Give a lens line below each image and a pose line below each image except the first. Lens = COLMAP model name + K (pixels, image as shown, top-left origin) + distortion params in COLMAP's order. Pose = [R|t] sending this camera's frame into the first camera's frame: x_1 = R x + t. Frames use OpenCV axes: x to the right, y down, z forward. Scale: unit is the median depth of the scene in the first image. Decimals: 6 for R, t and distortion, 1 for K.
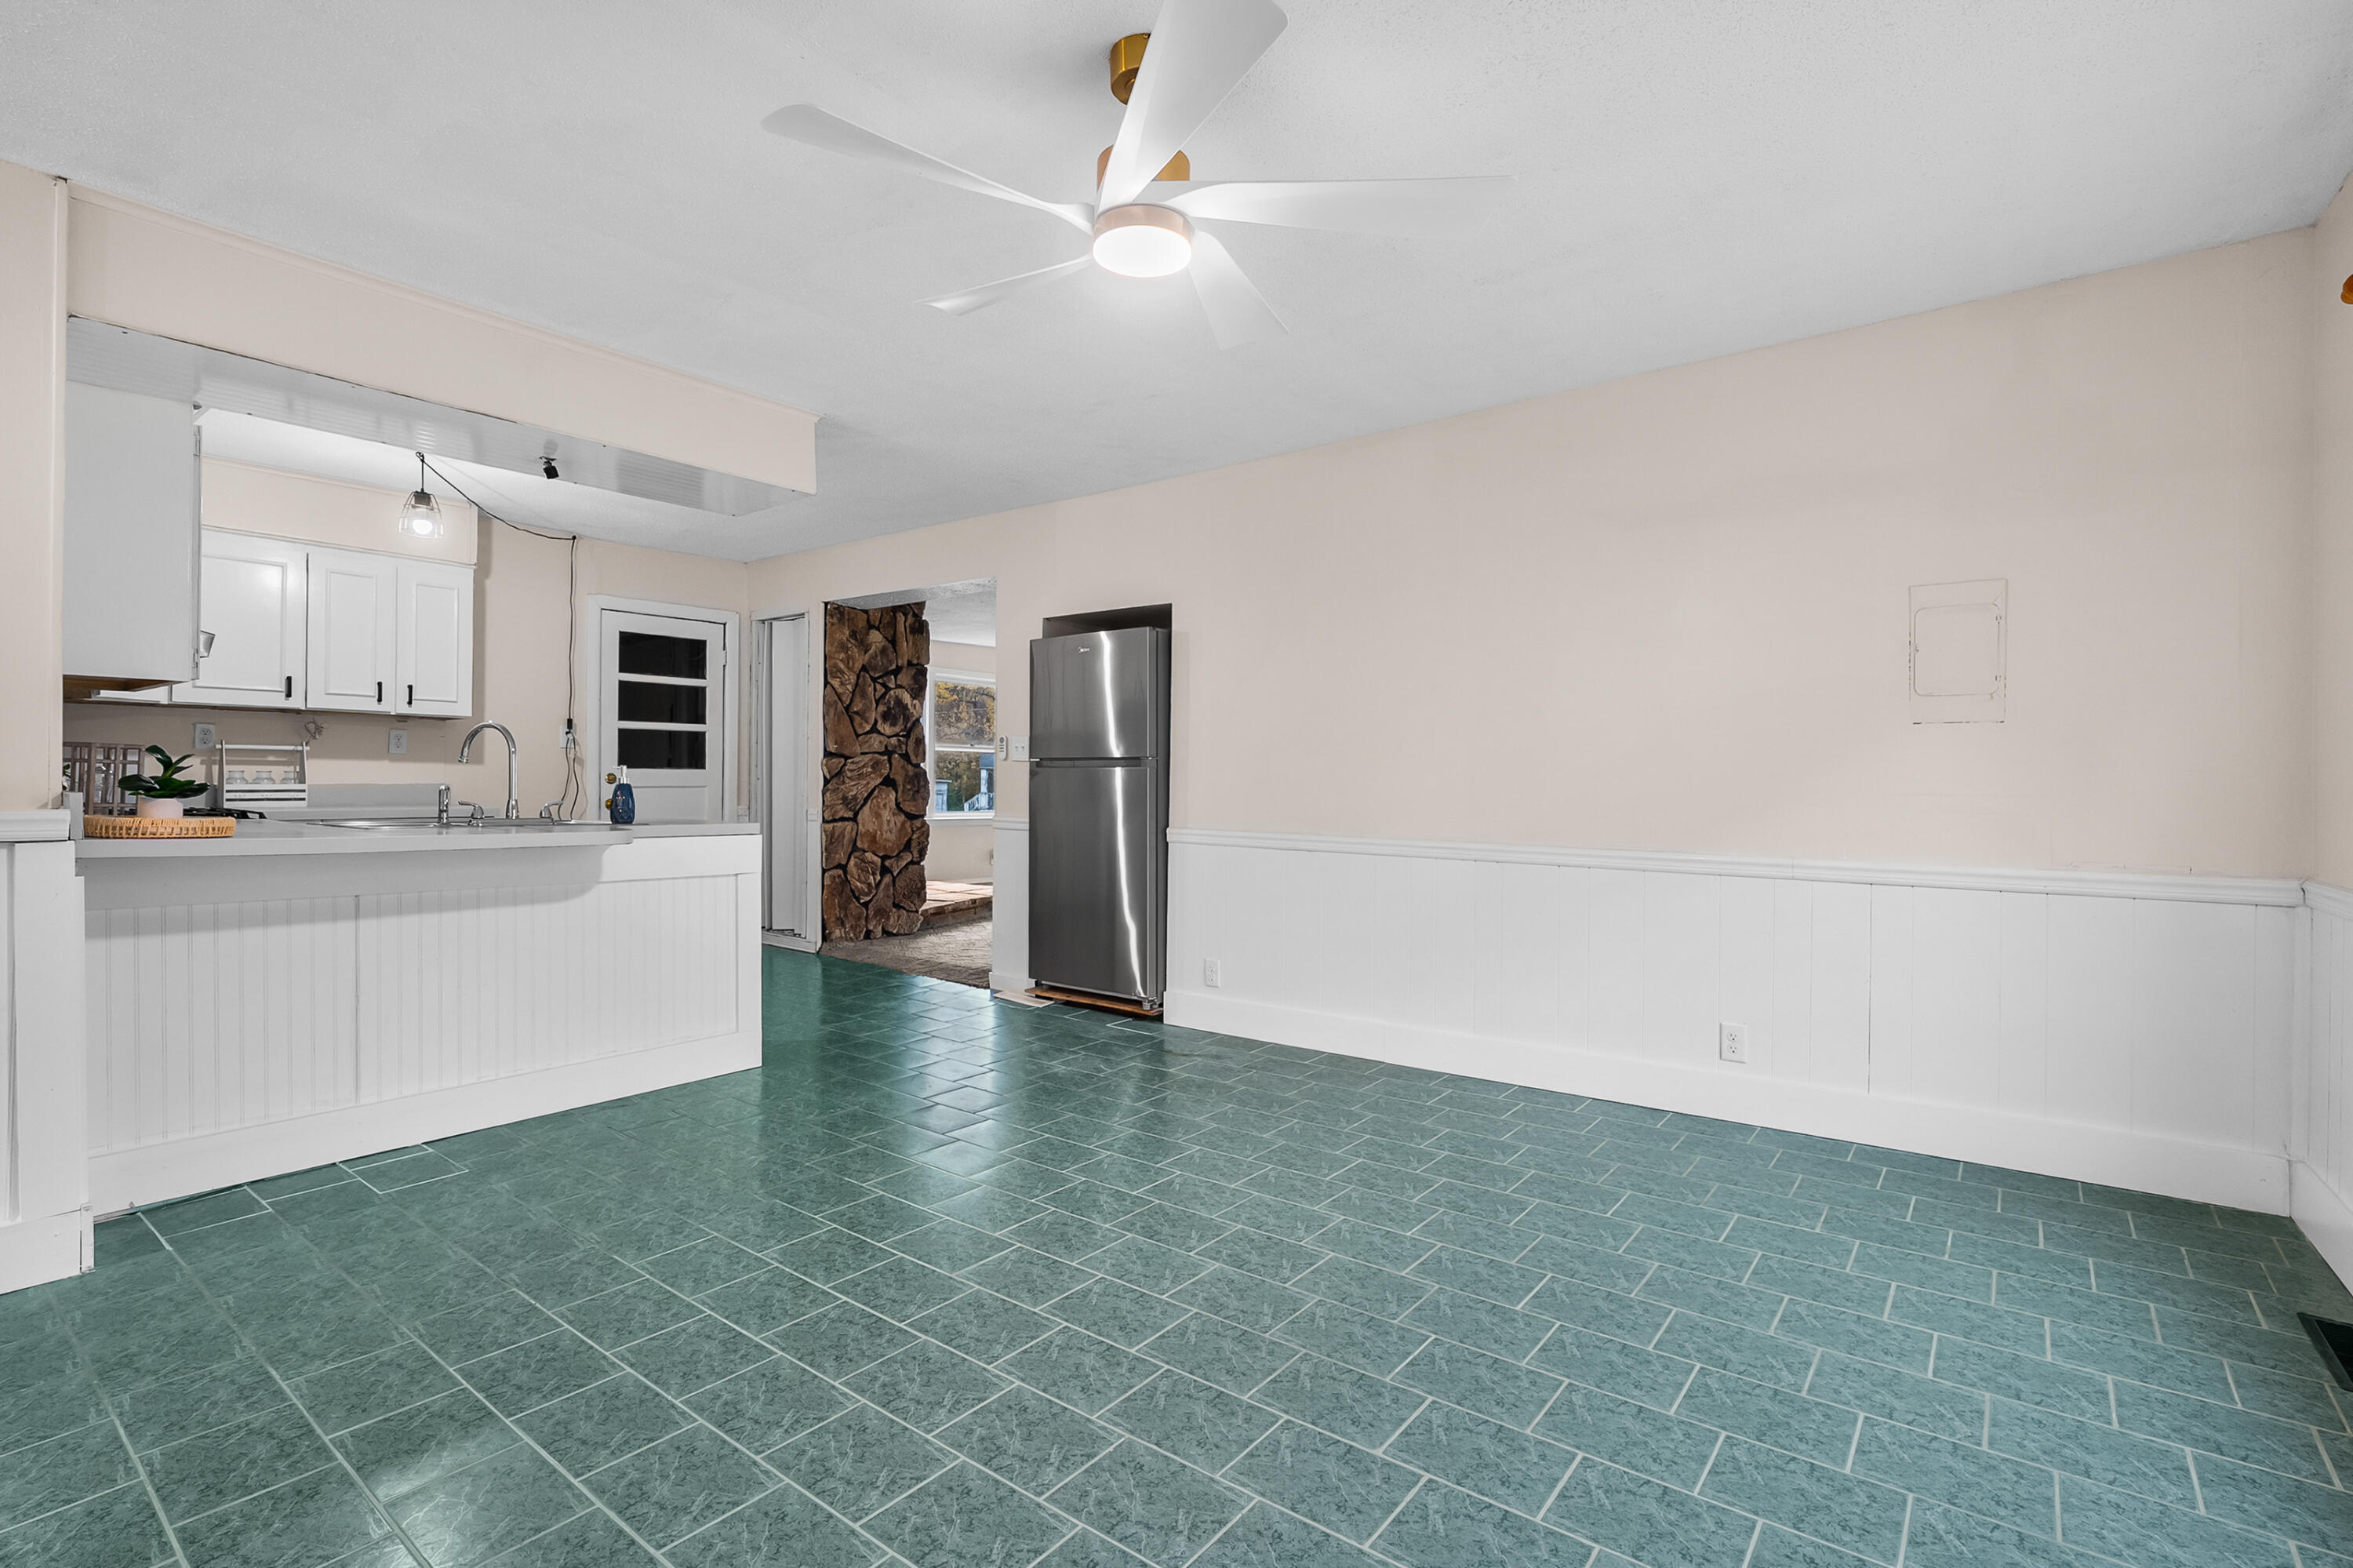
lens RADIAL K [[1084.4, 0, 1169.8], [0, 1084.4, 777.9], [0, 0, 1]] dist [-0.005577, 0.001310]
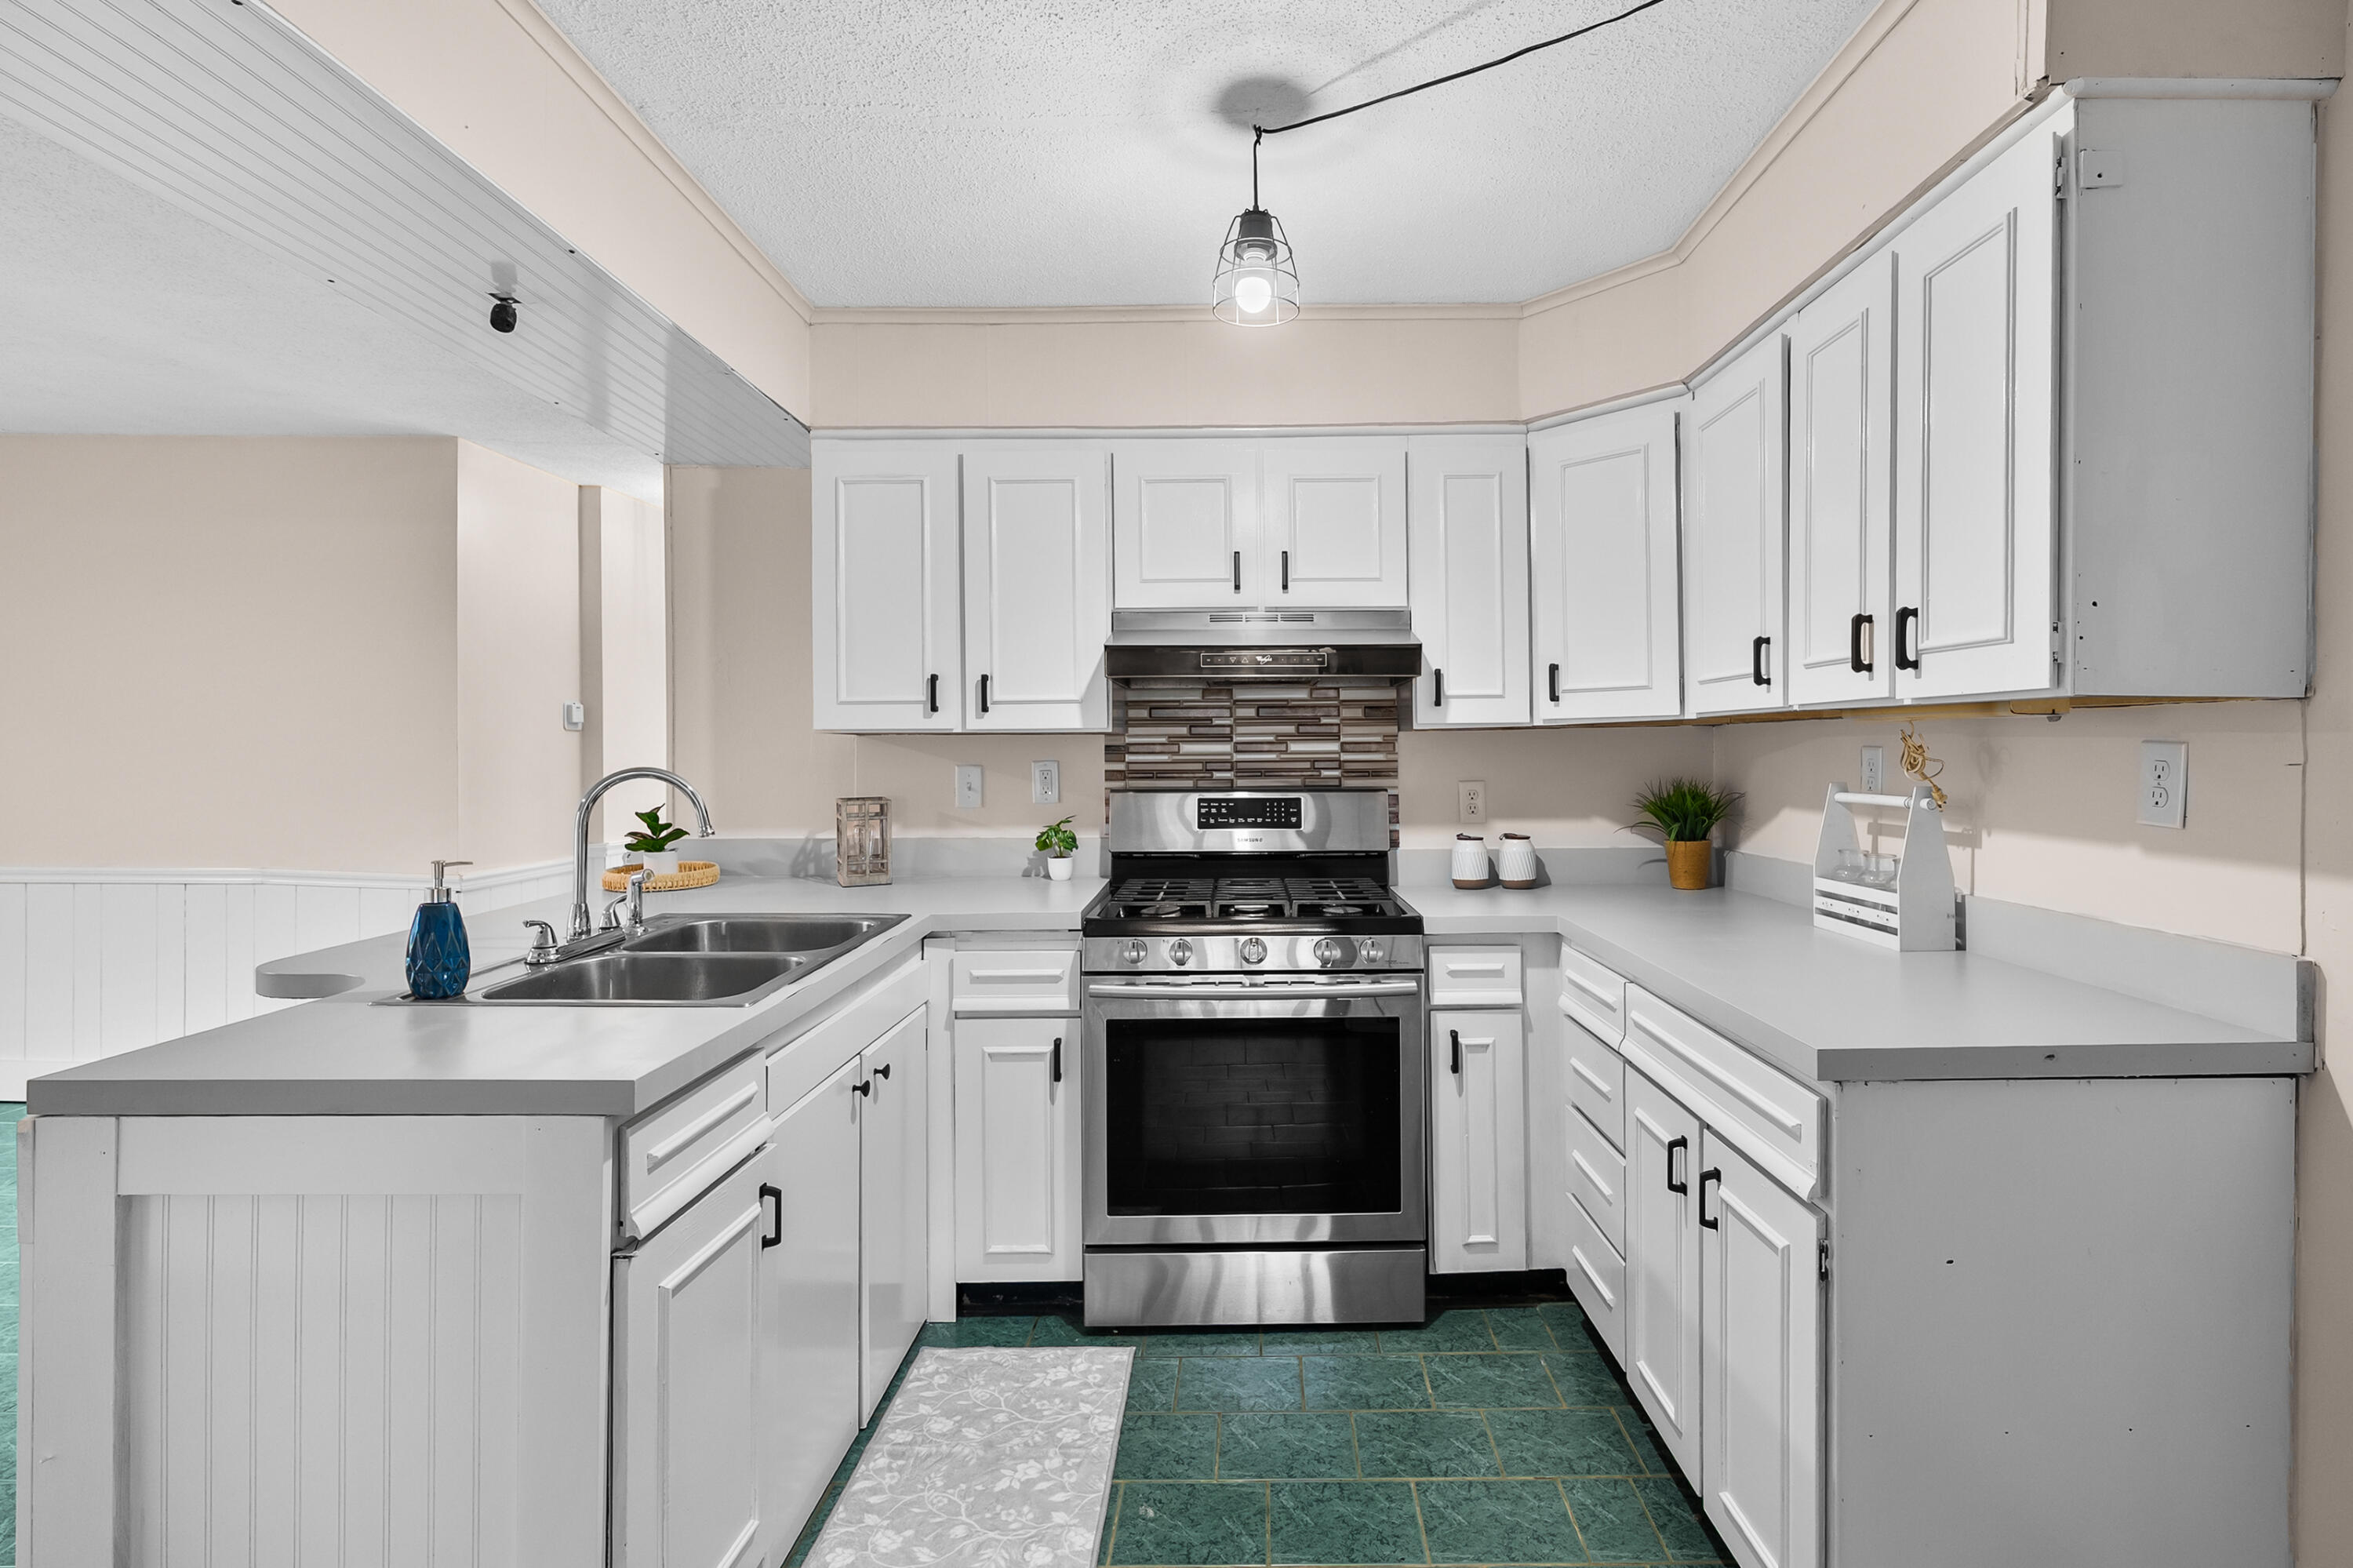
lens RADIAL K [[1084.4, 0, 1273.6], [0, 1084.4, 758.4], [0, 0, 1]] dist [-0.005577, 0.001310]
pose [[-0.777071, -0.005076, -0.629393, -0.386223], [-0.007447, 0.999972, 0.001130, -0.044067], [0.629369, 0.005566, -0.777087, 1.209325]]
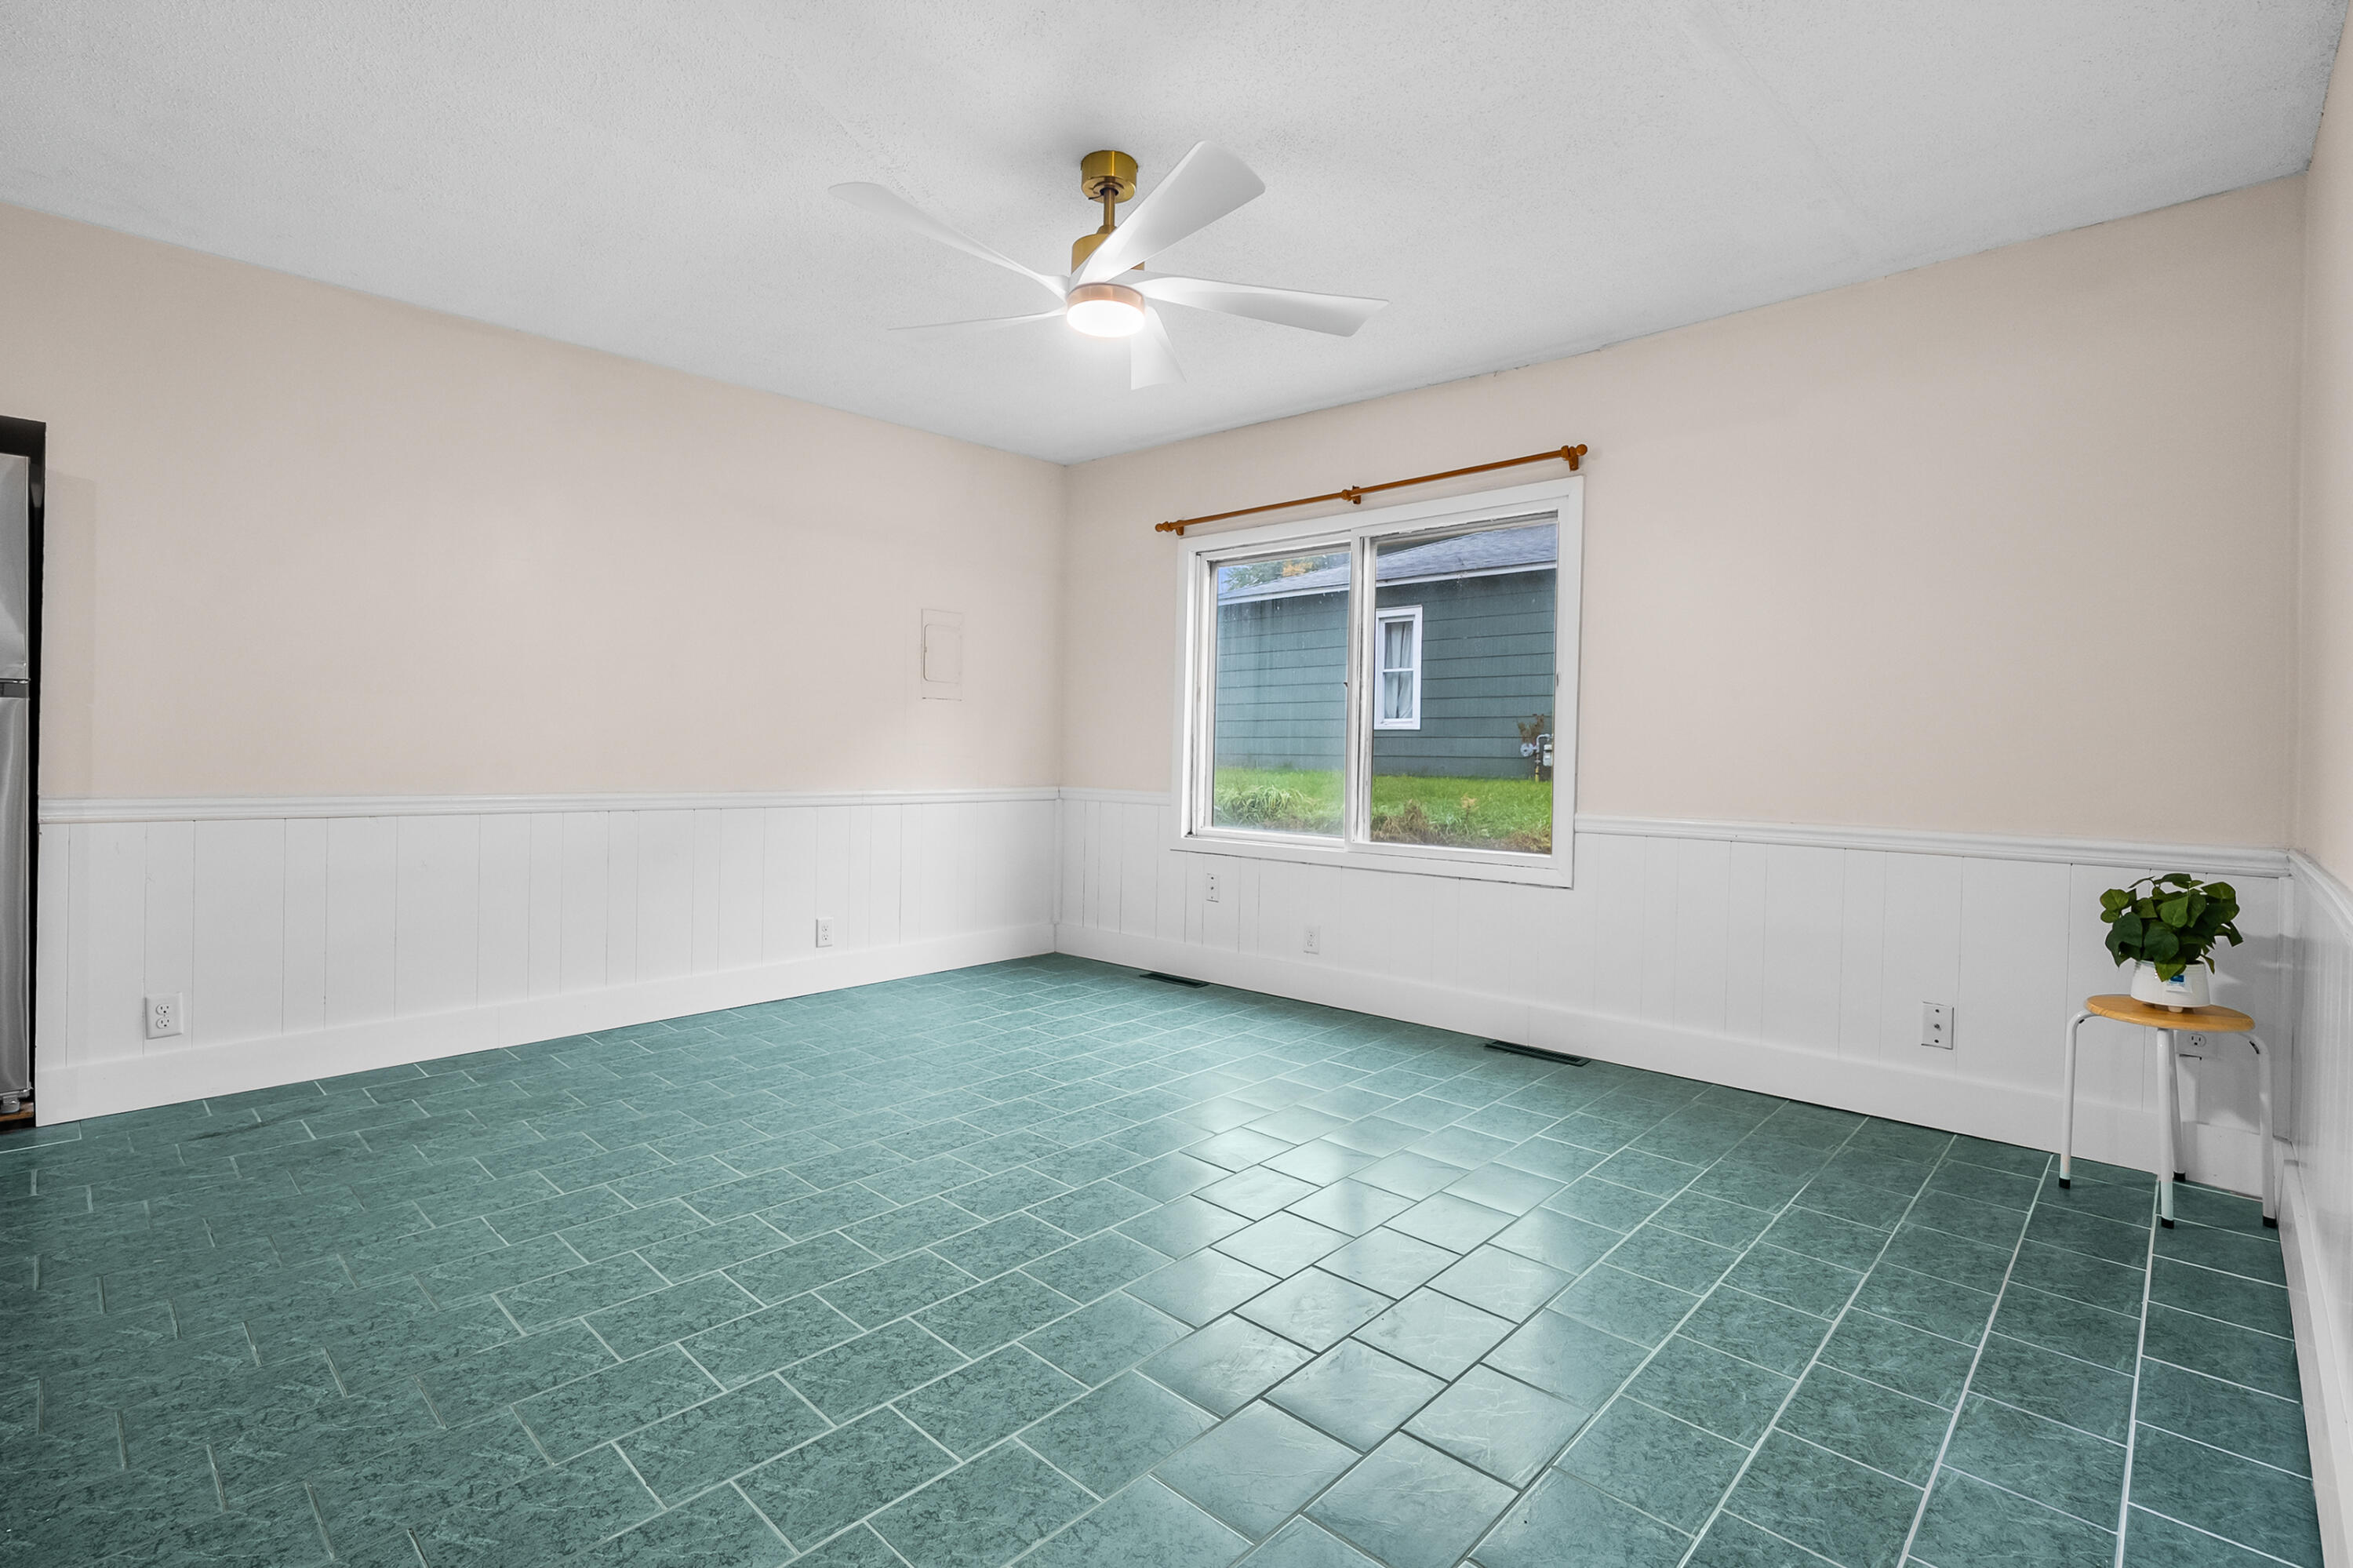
lens RADIAL K [[1084.4, 0, 1189.8], [0, 1084.4, 748.9], [0, 0, 1]] dist [-0.005577, 0.001310]
pose [[0.089149, -0.004455, 0.996008, -0.520527], [-0.017709, 0.999825, 0.006057, 0.004087], [-0.995861, -0.018179, 0.089055, 0.310056]]
